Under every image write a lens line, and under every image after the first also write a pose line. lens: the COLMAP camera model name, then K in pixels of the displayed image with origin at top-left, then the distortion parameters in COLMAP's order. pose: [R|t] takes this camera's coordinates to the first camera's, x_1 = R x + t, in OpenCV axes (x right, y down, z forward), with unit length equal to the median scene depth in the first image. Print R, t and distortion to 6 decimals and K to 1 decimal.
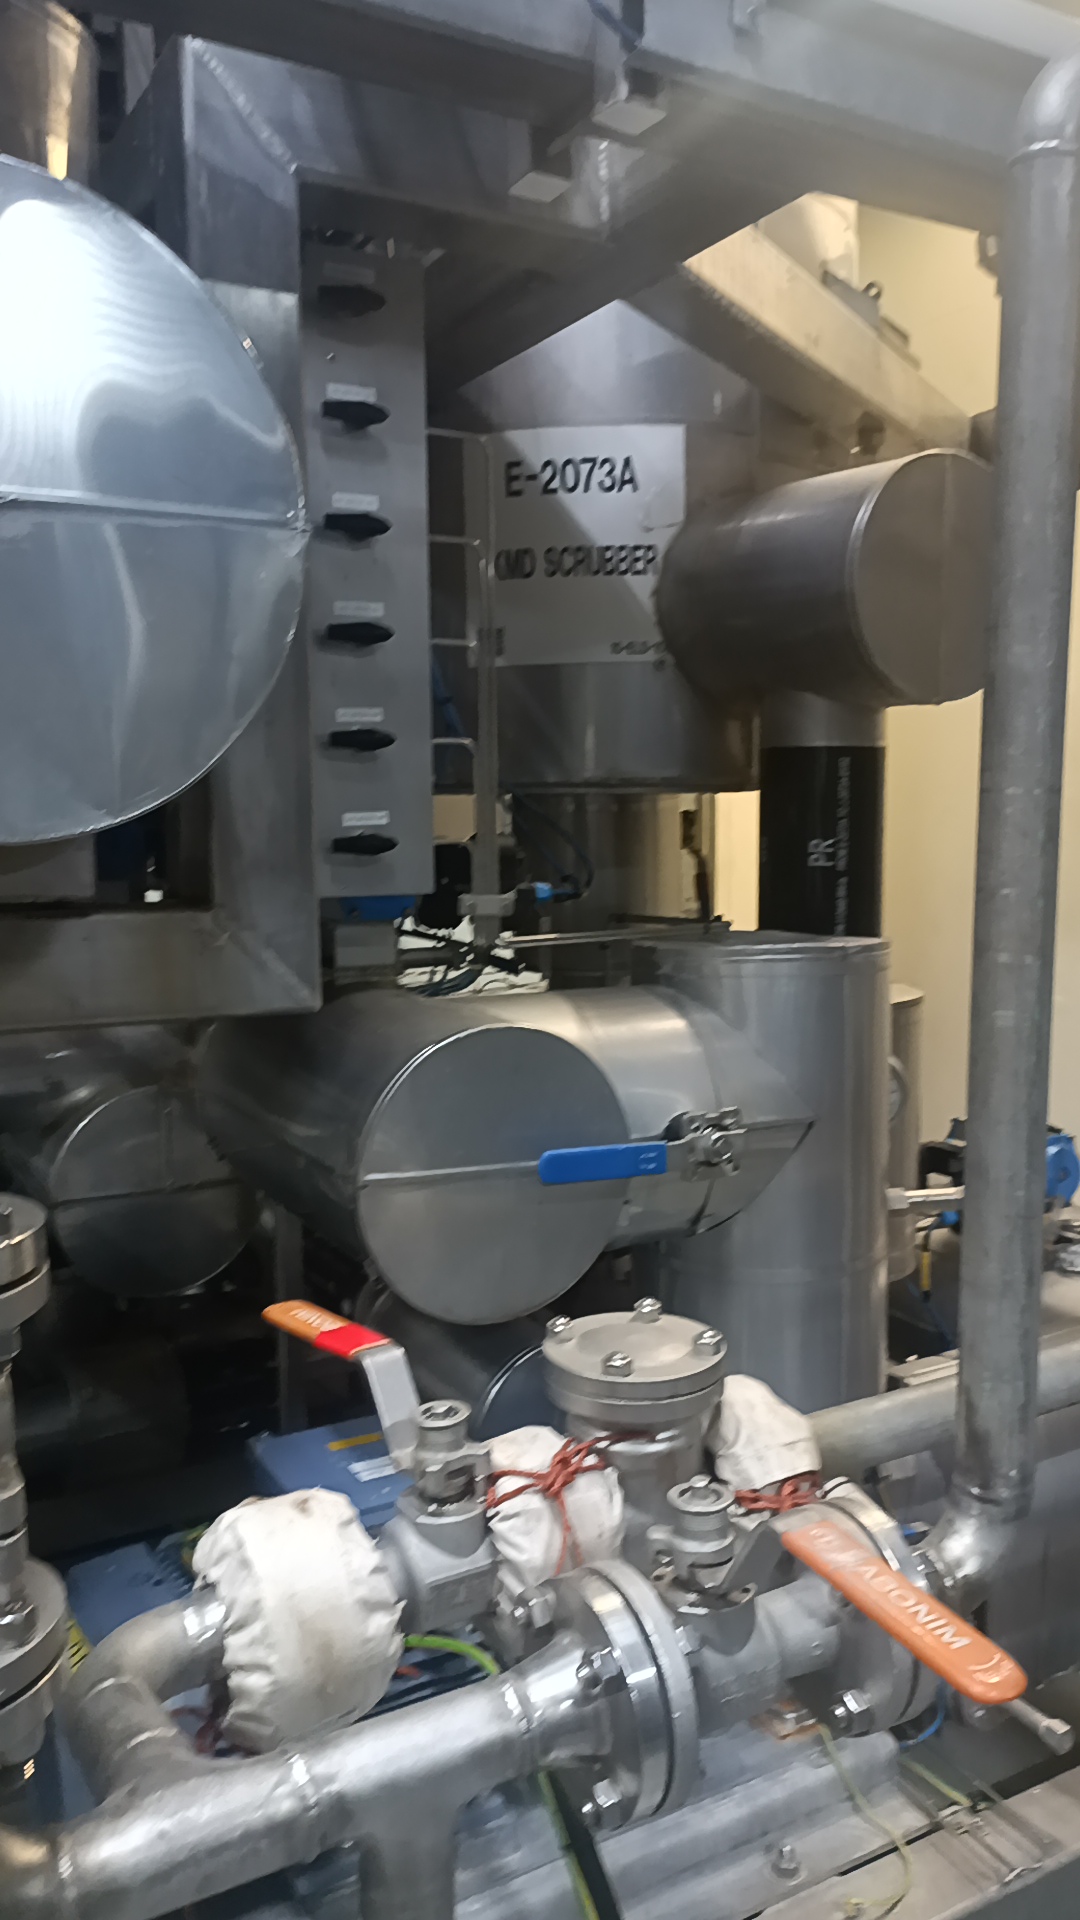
lens RADIAL K [[1489.0, 0, 515.7], [0, 1489.0, 954.9], [0, 0, 1]] dist [0.016930, -0.000099]
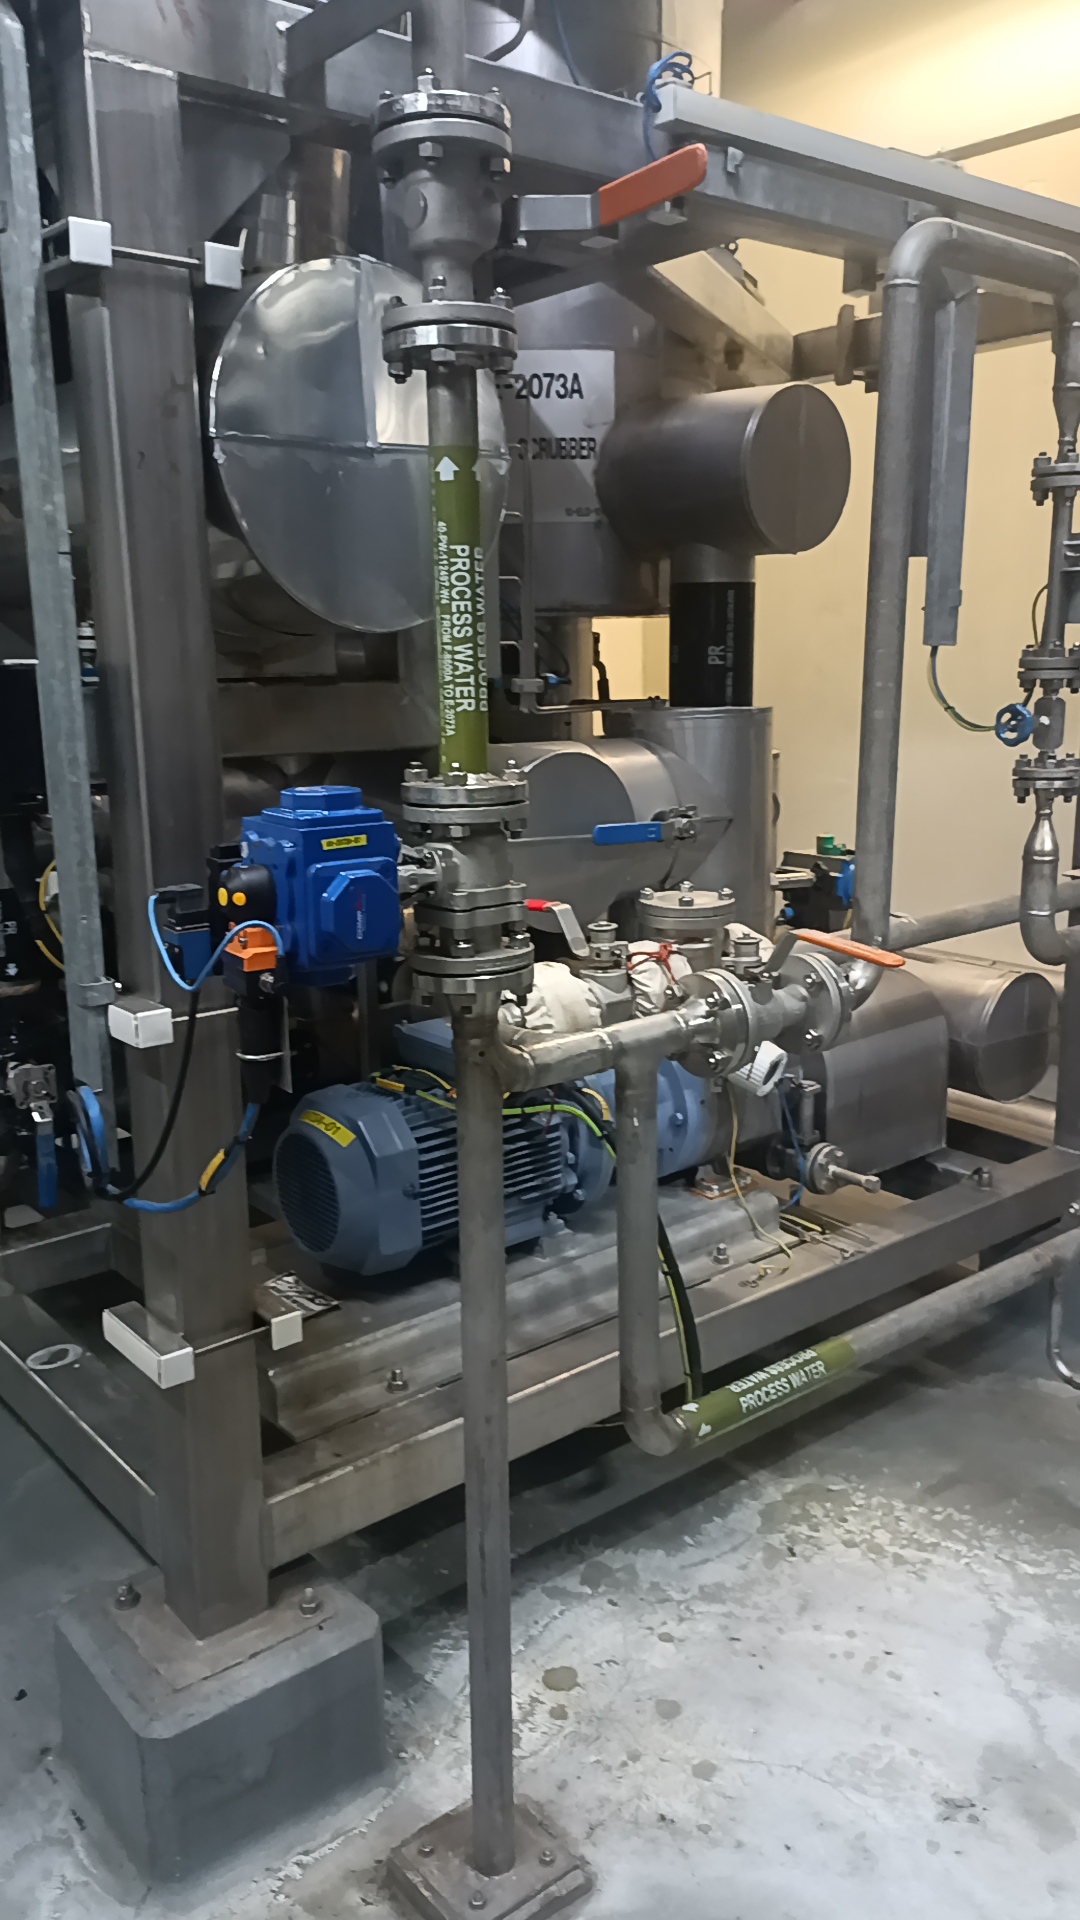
lens RADIAL K [[1489.0, 0, 515.7], [0, 1489.0, 954.9], [0, 0, 1]] dist [0.016930, -0.000099]
pose [[0.986853, -0.040003, 0.156589, -0.238389], [0.023768, 0.994271, 0.104212, 0.069417], [-0.159861, -0.099120, 0.982151, -0.461585]]
